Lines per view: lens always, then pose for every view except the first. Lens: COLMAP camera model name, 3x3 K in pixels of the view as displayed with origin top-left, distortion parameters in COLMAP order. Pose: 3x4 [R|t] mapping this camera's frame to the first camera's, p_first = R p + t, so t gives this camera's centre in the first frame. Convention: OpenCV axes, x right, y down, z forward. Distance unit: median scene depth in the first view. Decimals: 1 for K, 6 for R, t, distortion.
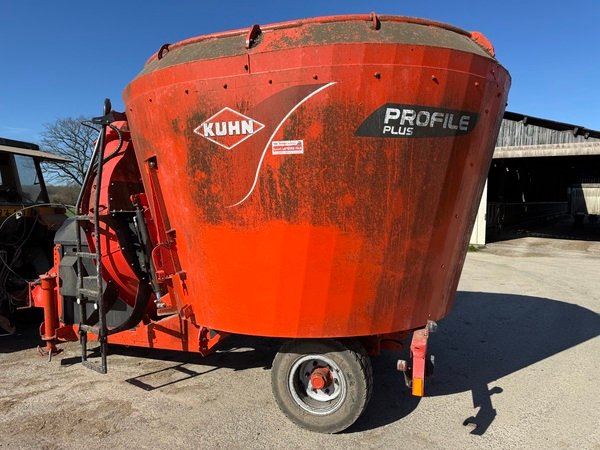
lens RADIAL K [[416.3, 0, 300.0], [0, 416.3, 225.0], [0, 0, 1]] dist [0.115139, -0.164516]
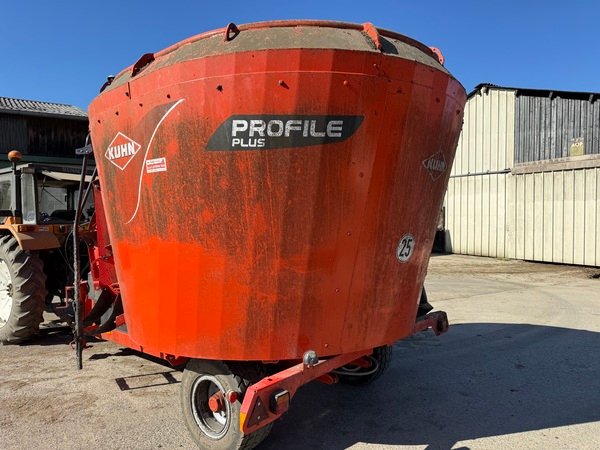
lens RADIAL K [[416.3, 0, 300.0], [0, 416.3, 225.0], [0, 0, 1]] dist [0.115139, -0.164516]
pose [[0.929730, -0.001679, -0.368238, 0.670831], [-0.014131, 0.999090, -0.040235, -0.003145], [0.367971, 0.042612, 0.928860, 0.171812]]
